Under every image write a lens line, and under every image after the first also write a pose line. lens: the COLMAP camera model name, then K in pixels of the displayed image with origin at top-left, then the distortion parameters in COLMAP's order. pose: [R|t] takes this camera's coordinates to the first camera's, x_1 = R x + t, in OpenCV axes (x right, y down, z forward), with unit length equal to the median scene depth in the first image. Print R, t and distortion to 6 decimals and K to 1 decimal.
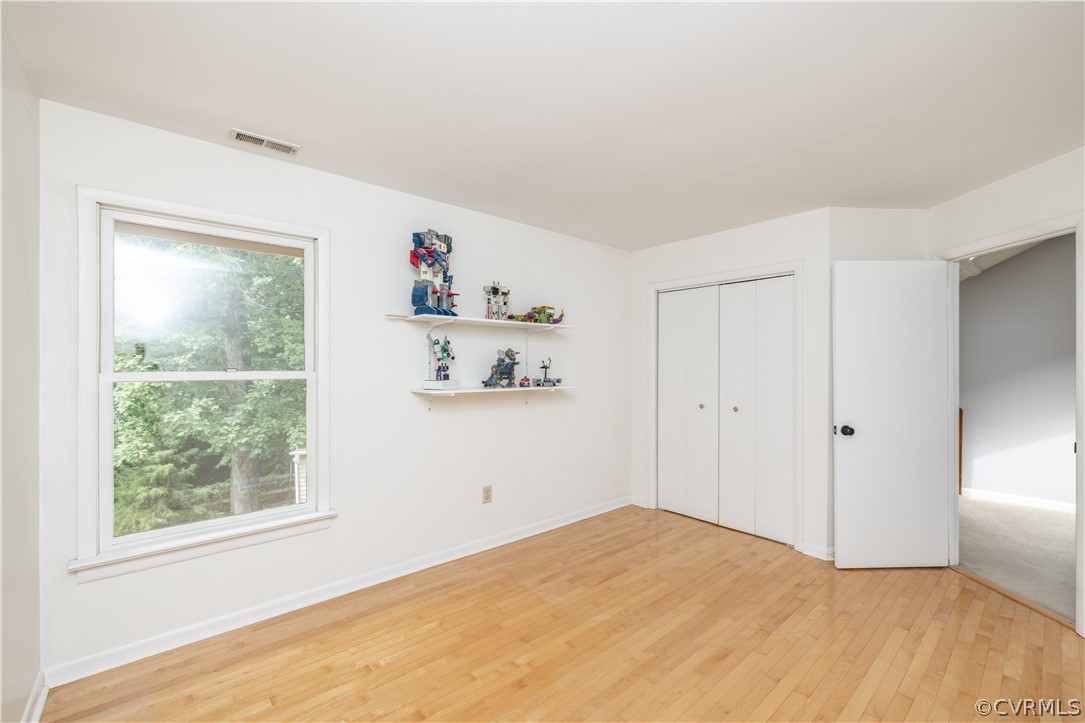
lens RADIAL K [[459.5, 0, 545.3], [0, 459.5, 363.8], [0, 0, 1]] dist [0.000132, 0.000063]
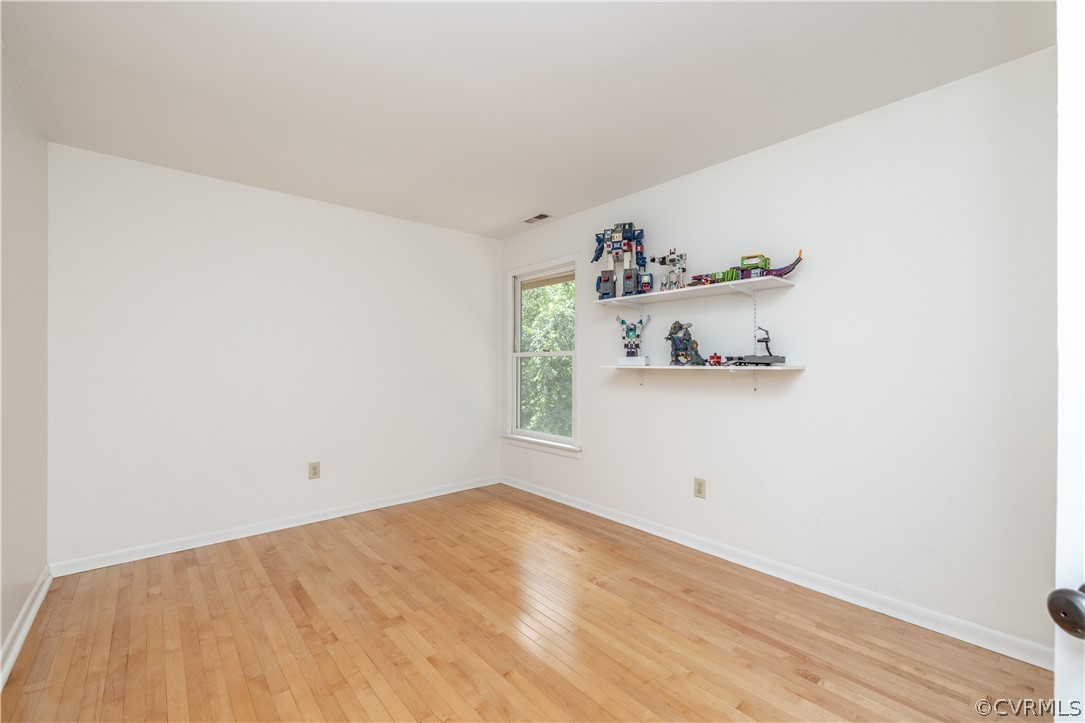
lens RADIAL K [[459.5, 0, 545.1], [0, 459.5, 362.9], [0, 0, 1]] dist [0.000132, 0.000063]
pose [[-0.003137, 0.002370, -0.999992, 0.822069], [0.005058, 0.999984, 0.002354, 0.045197], [0.999982, -0.005050, -0.003149, 0.772440]]
